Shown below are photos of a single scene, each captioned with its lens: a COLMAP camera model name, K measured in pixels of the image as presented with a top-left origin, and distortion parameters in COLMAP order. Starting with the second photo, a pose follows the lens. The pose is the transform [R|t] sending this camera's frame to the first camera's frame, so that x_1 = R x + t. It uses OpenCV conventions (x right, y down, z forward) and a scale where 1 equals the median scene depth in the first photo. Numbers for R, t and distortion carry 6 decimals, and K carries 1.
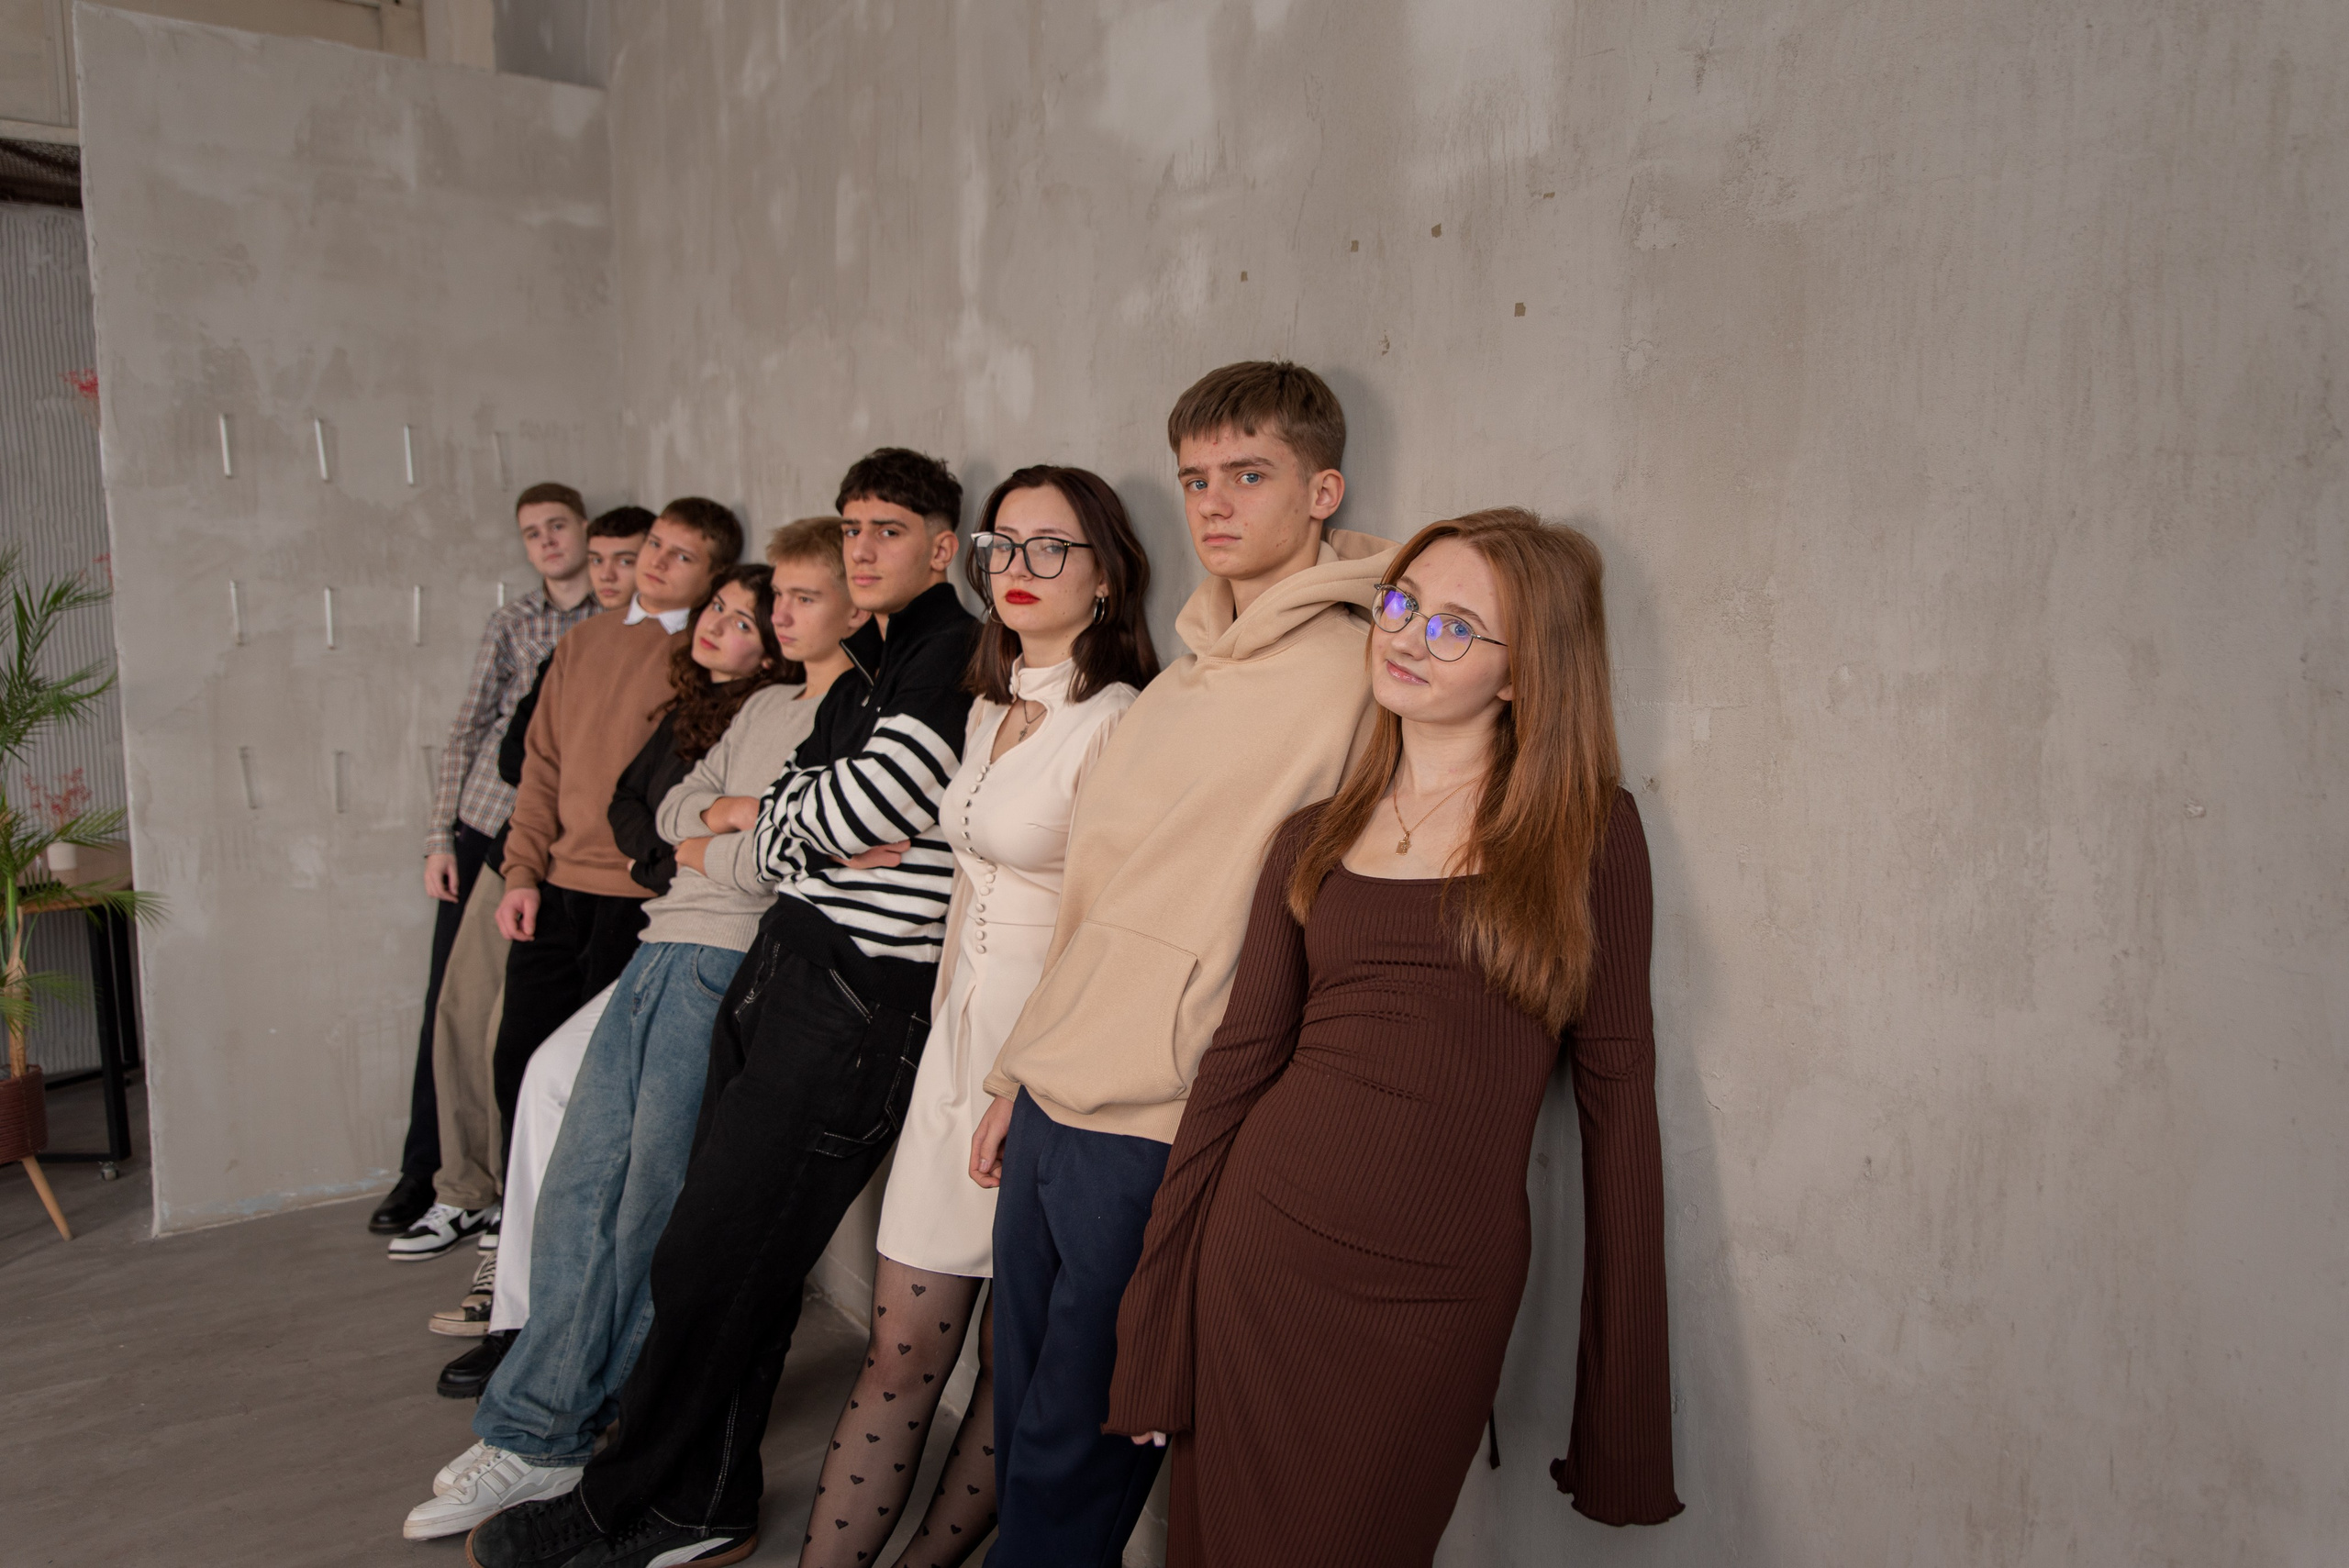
lens RADIAL K [[1677.8, 0, 1172.6], [0, 1677.8, 762.5], [0, 0, 1]] dist [-0.012147, 0.002945]
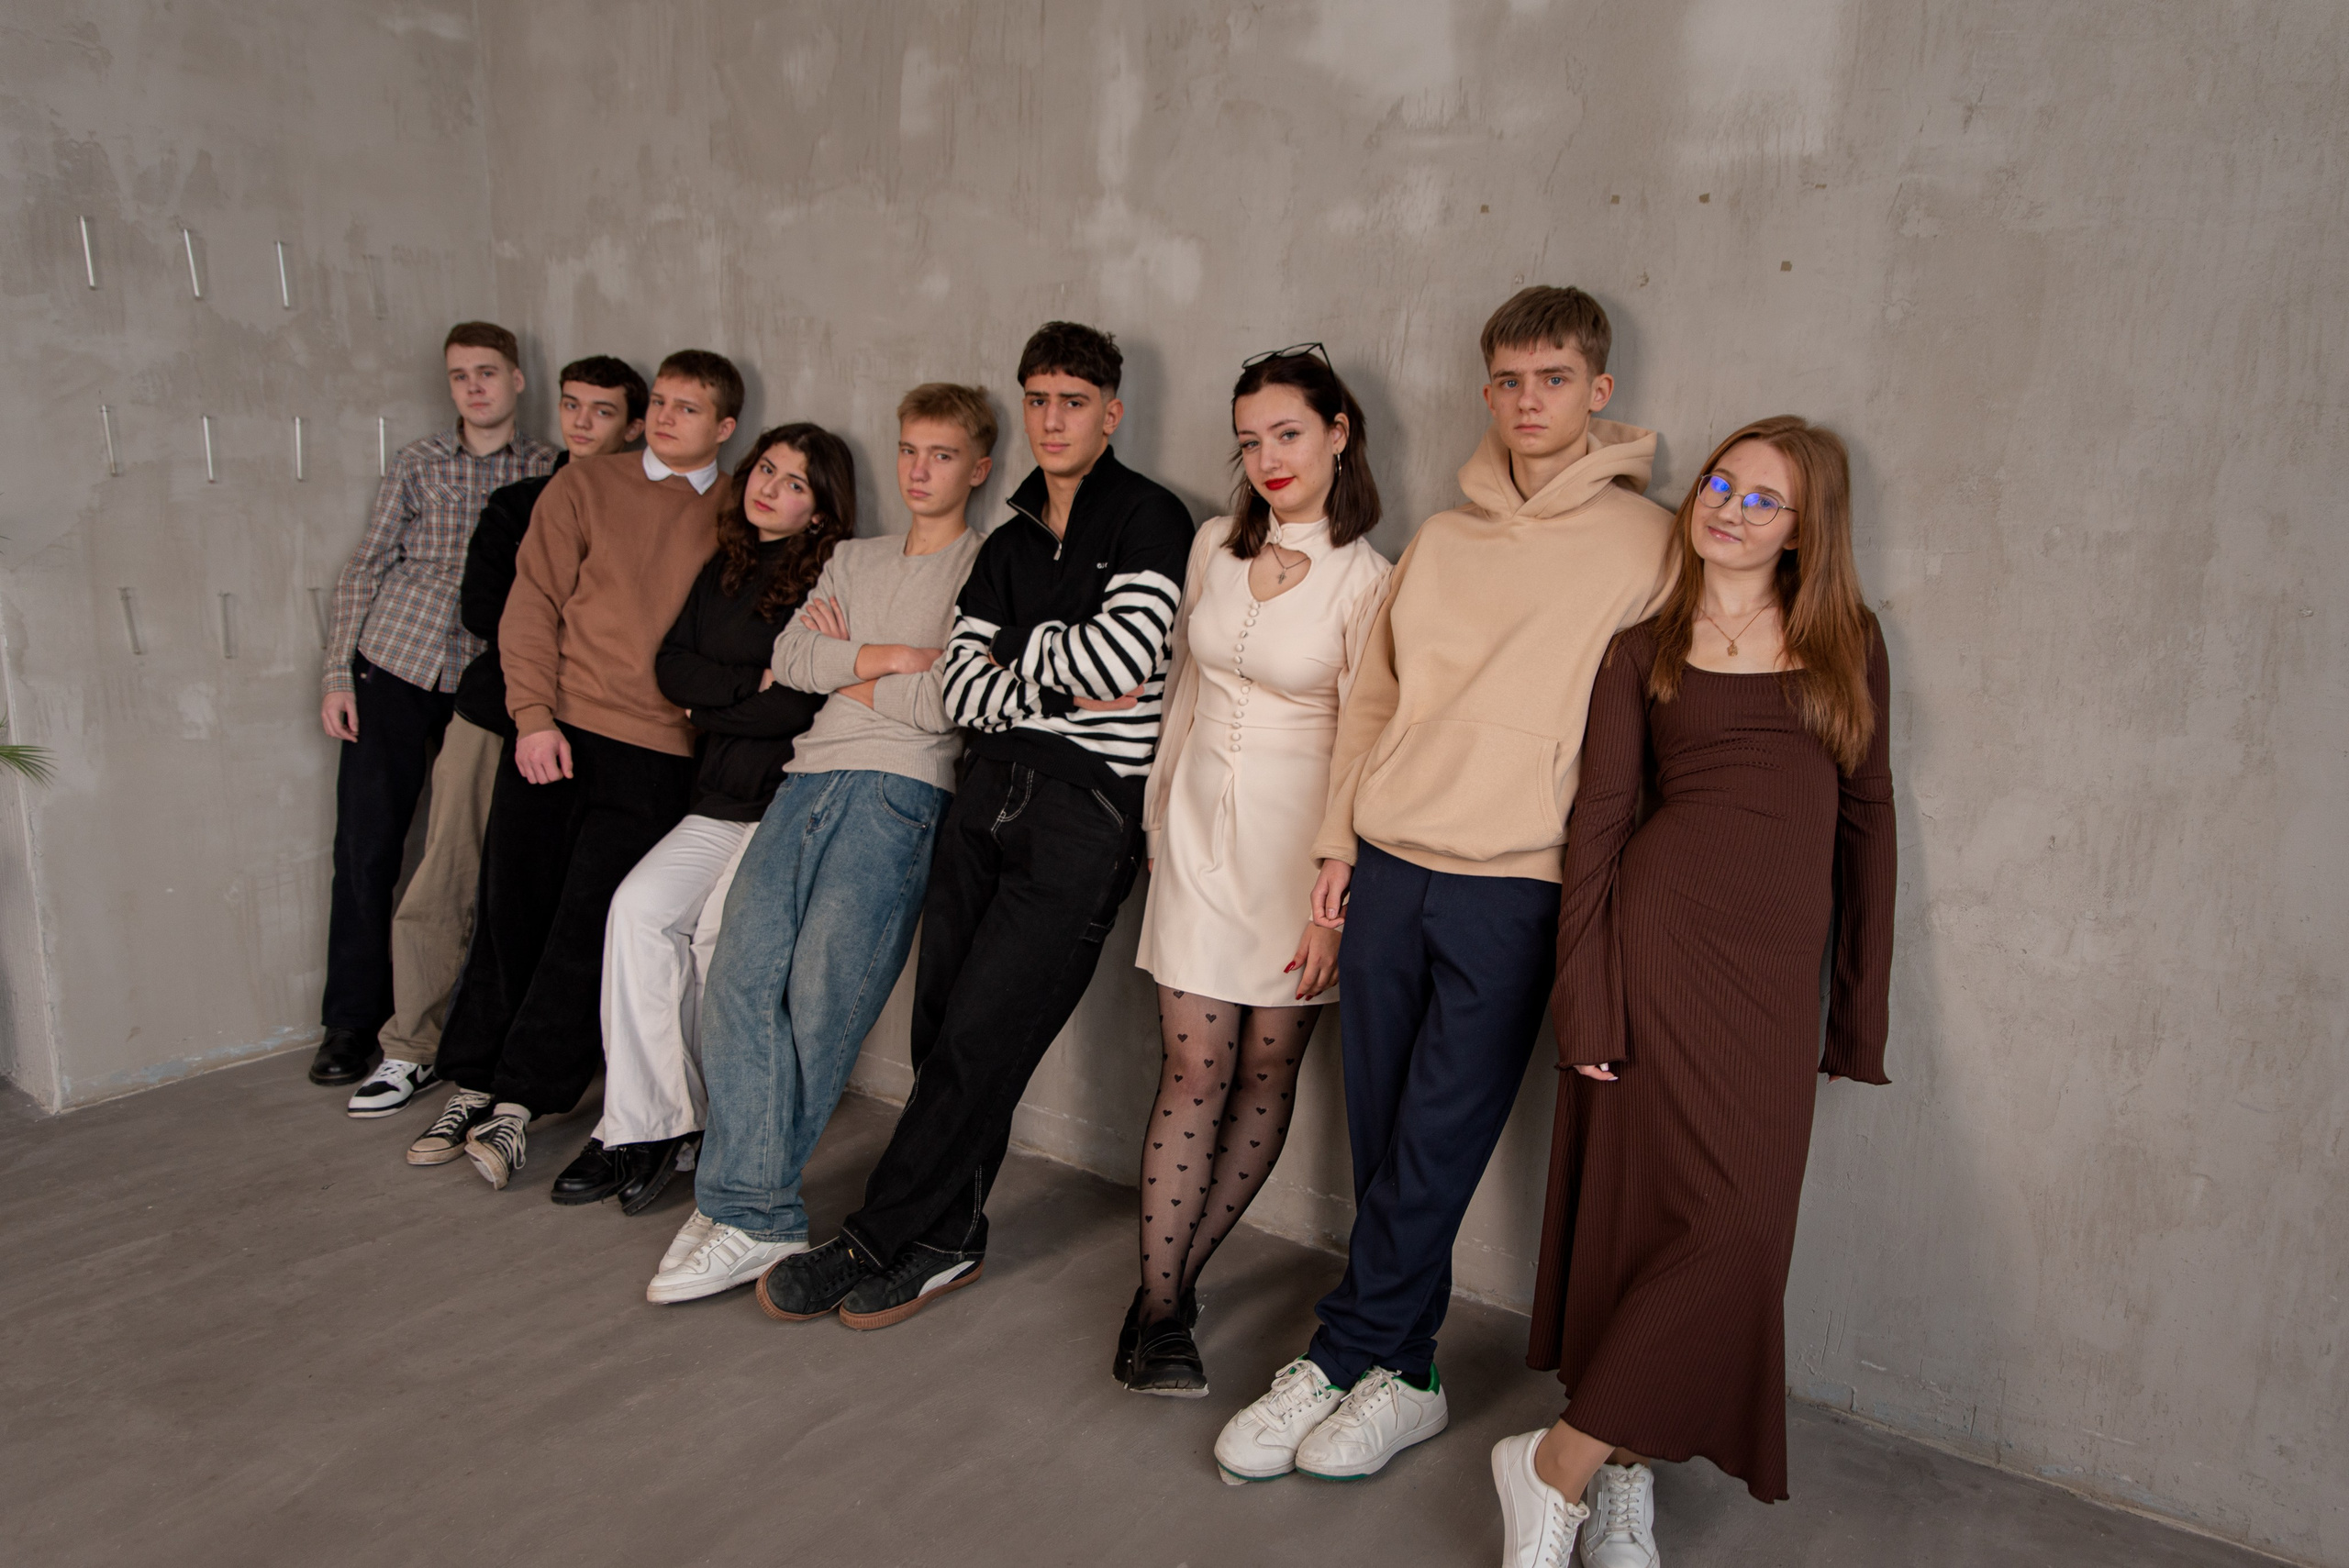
lens RADIAL K [[1655.3, 0, 1199.2], [0, 1655.3, 777.0], [0, 0, 1]] dist [0.012582, -0.013066]
pose [[0.940386, -0.034857, 0.338319, -0.501820], [0.002613, 0.995445, 0.095298, 0.014628], [-0.340099, -0.088733, 0.936194, -0.115643]]
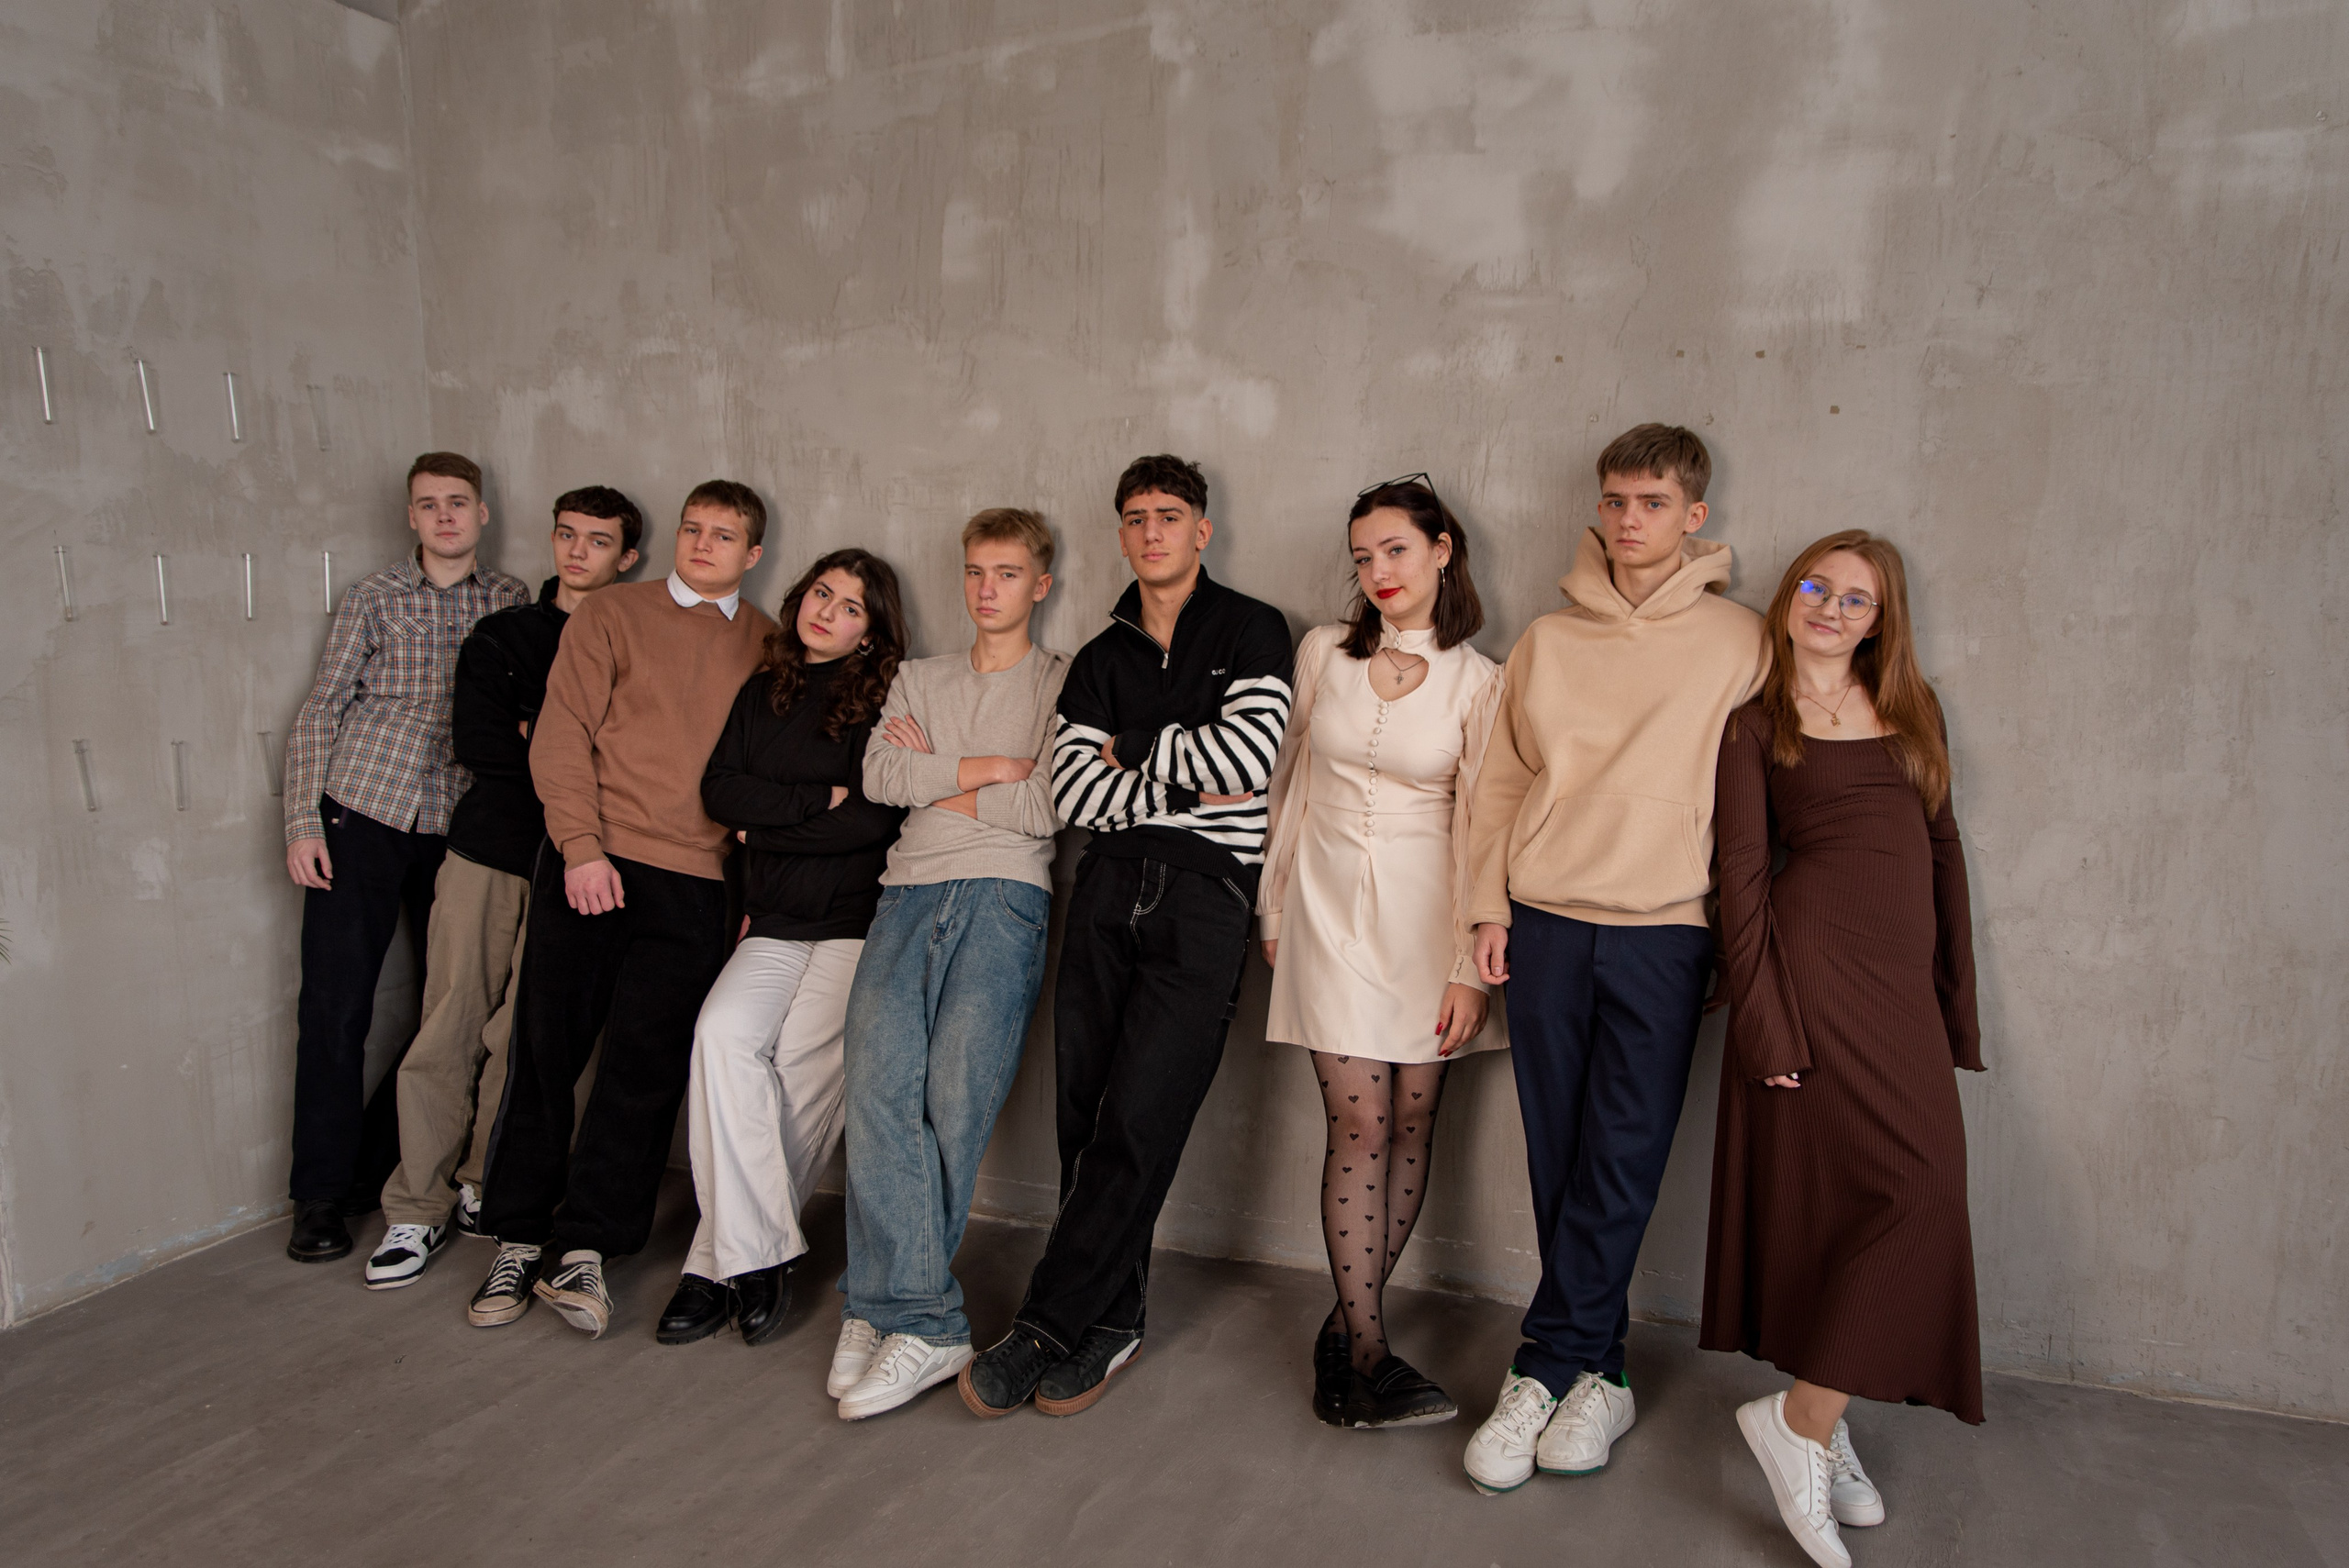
lens RADIAL K [[1655.3, 0, 1217.9], [0, 1655.3, 763.4], [0, 0, 1]] dist [0.012582, -0.013066]
pose [[0.833214, -0.056835, 0.550023, -0.868740], [0.047526, 0.998384, 0.031169, 0.006424], [-0.550905, 0.000170, 0.834568, -0.050073]]
